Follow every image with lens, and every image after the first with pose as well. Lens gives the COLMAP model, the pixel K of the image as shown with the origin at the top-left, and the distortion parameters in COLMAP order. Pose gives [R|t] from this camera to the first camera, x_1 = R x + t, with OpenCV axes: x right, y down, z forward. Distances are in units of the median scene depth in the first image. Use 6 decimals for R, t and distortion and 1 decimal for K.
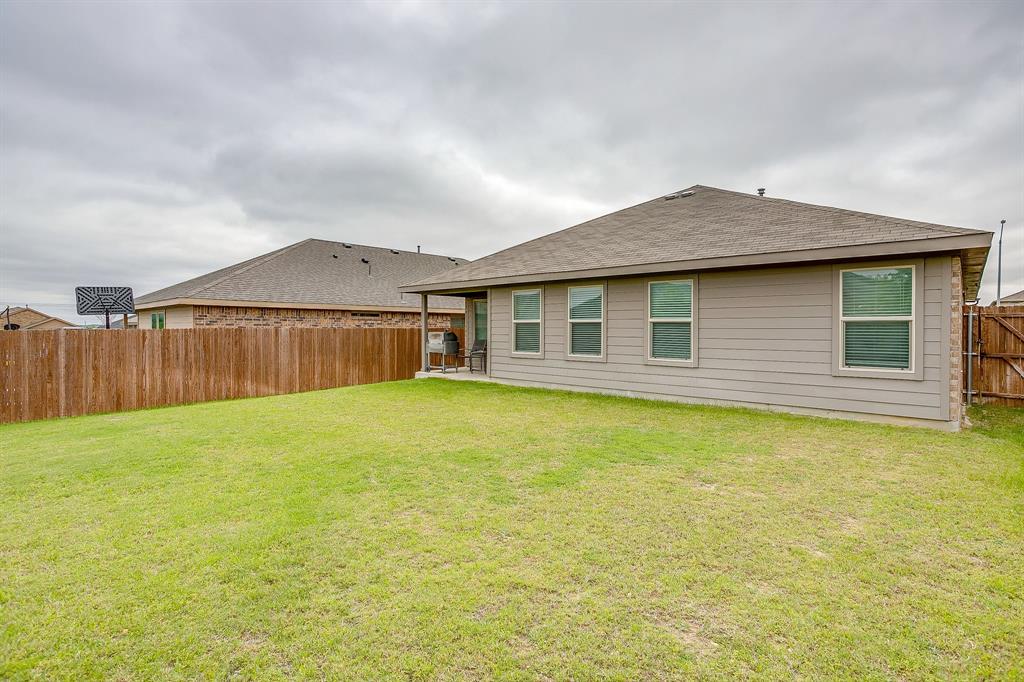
lens RADIAL K [[499.7, 0, 513.3], [0, 499.7, 333.7], [0, 0, 1]] dist [-0.051639, 0.030067]
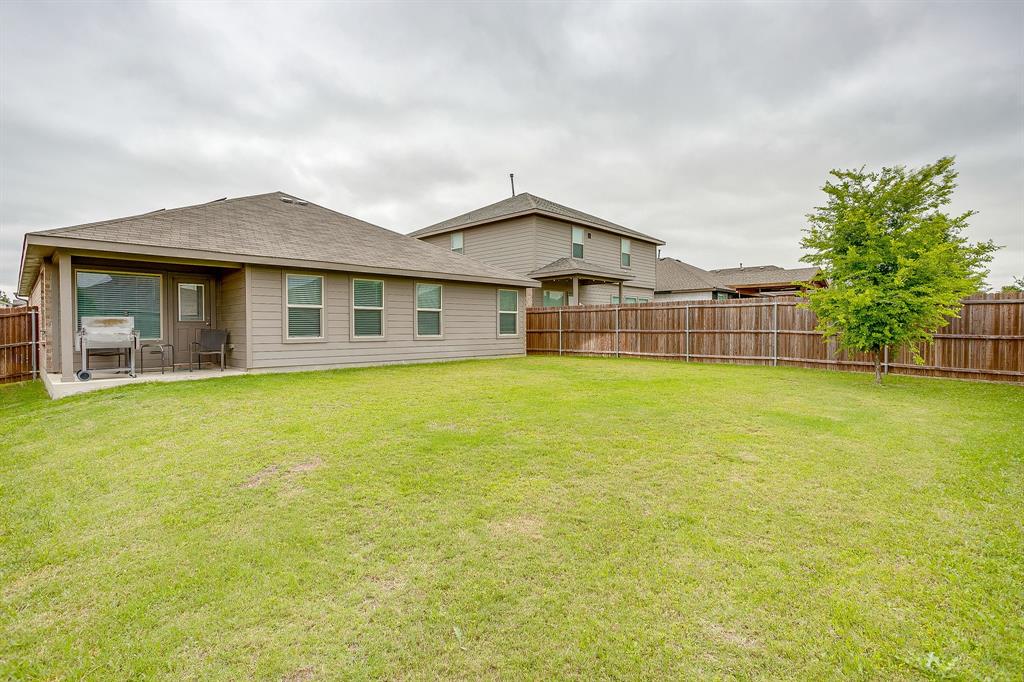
lens RADIAL K [[512.1, 0, 497.6], [0, 512.1, 335.7], [0, 0, 1]] dist [-0.053314, 0.033228]
pose [[0.040854, -0.013932, 0.999068, -1.023651], [0.015845, 0.999786, 0.013294, 0.027716], [-0.999039, 0.015287, 0.041066, 0.591974]]
